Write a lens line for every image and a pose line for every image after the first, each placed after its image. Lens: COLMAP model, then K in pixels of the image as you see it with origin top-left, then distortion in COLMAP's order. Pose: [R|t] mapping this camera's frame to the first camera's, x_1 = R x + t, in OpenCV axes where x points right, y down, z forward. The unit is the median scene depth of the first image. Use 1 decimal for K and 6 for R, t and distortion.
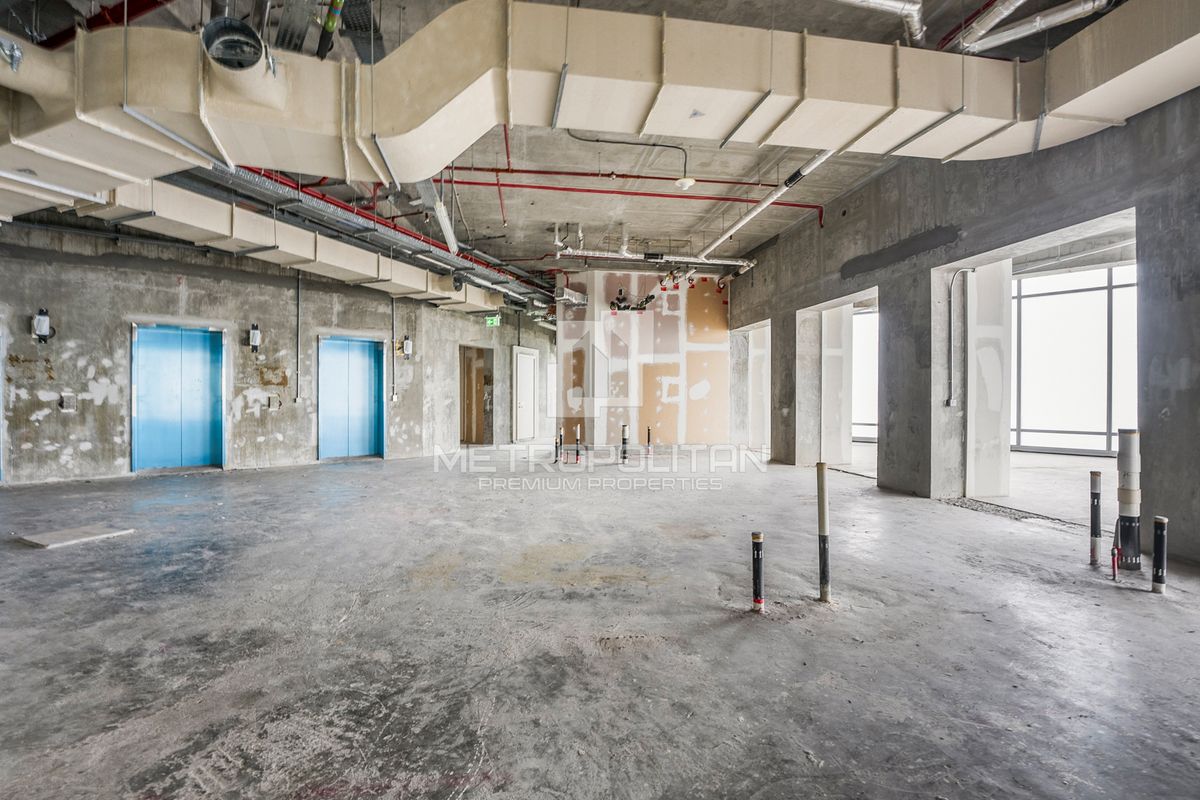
lens RADIAL K [[504.9, 0, 595.8], [0, 504.9, 394.9], [0, 0, 1]] dist [-0.018928, 0.001165]
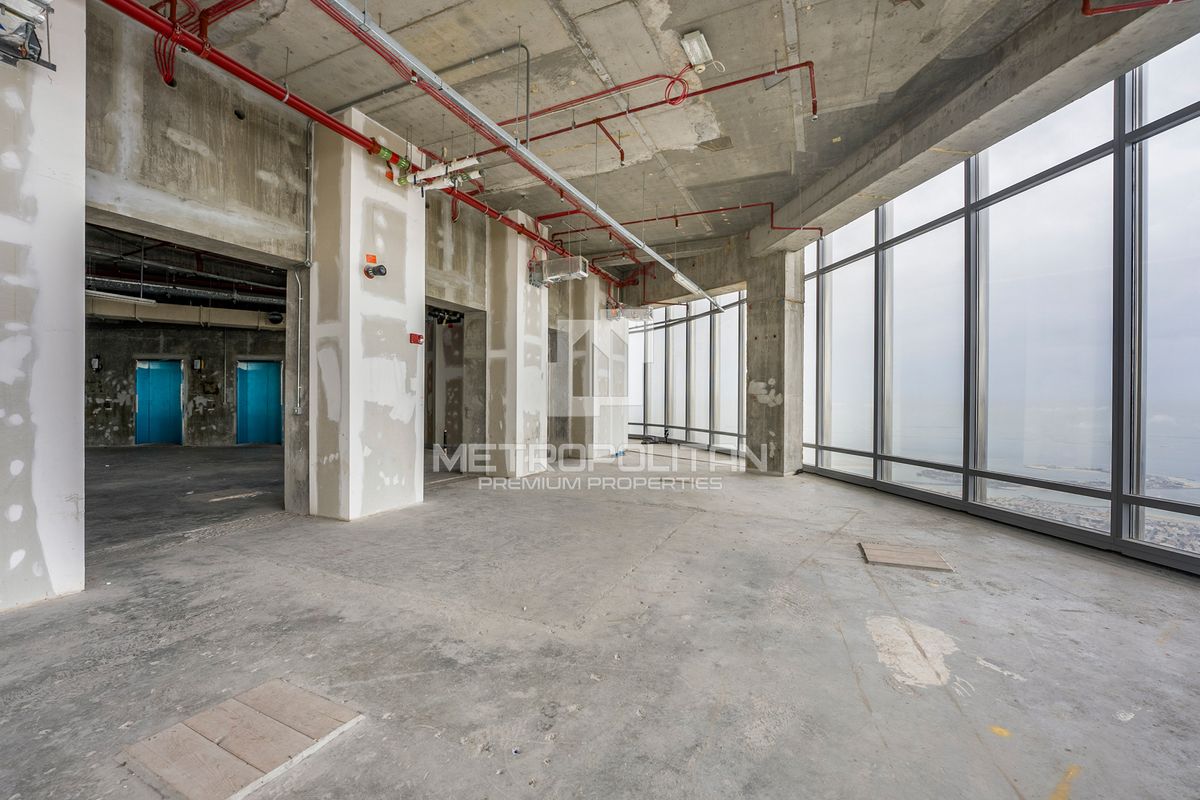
lens RADIAL K [[504.9, 0, 593.0], [0, 504.9, 400.8], [0, 0, 1]] dist [-0.018928, 0.001165]
pose [[0.853545, -0.002919, -0.521010, 1.183095], [0.000718, 0.999990, -0.004427, 0.009282], [0.521018, 0.003405, 0.853539, 0.293910]]
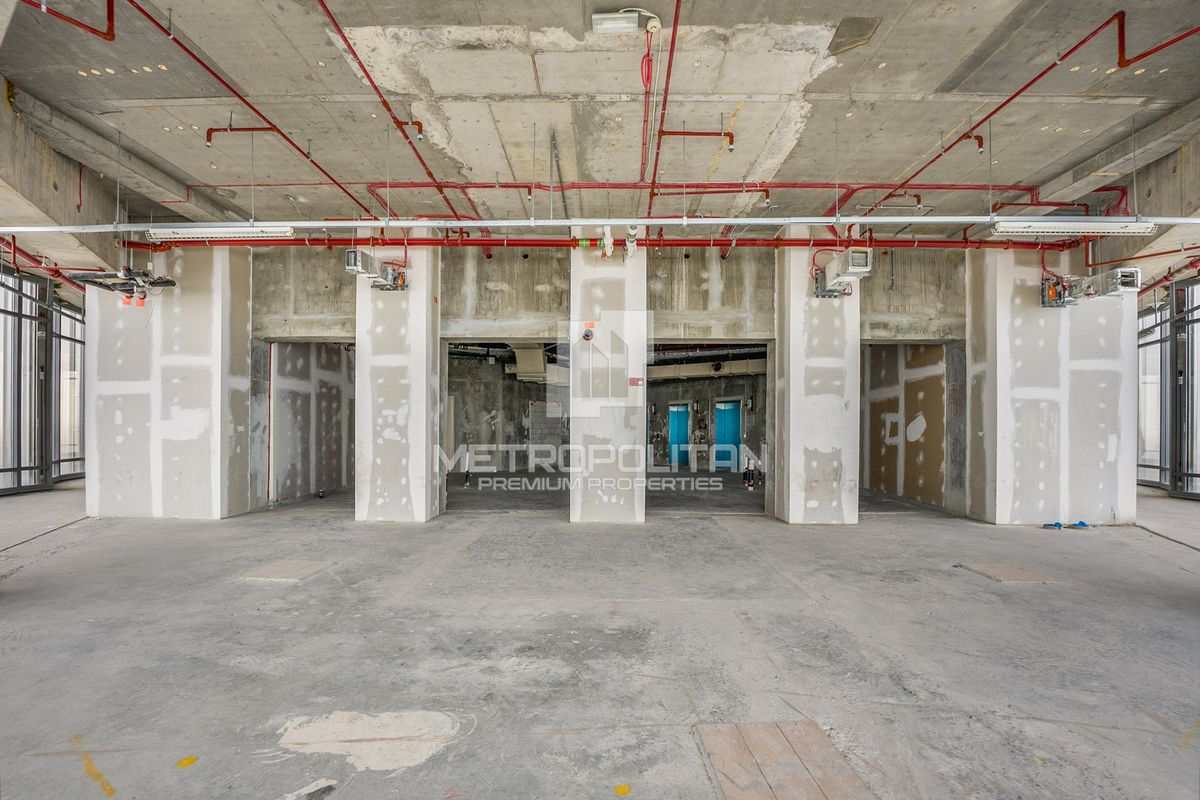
lens RADIAL K [[504.9, 0, 591.8], [0, 504.9, 428.3], [0, 0, 1]] dist [-0.018928, 0.001165]
pose [[-0.151605, -0.011791, -0.988371, 1.453427], [-0.010729, 0.999890, -0.010283, 0.004377], [0.988383, 0.009045, -0.151715, 0.866105]]
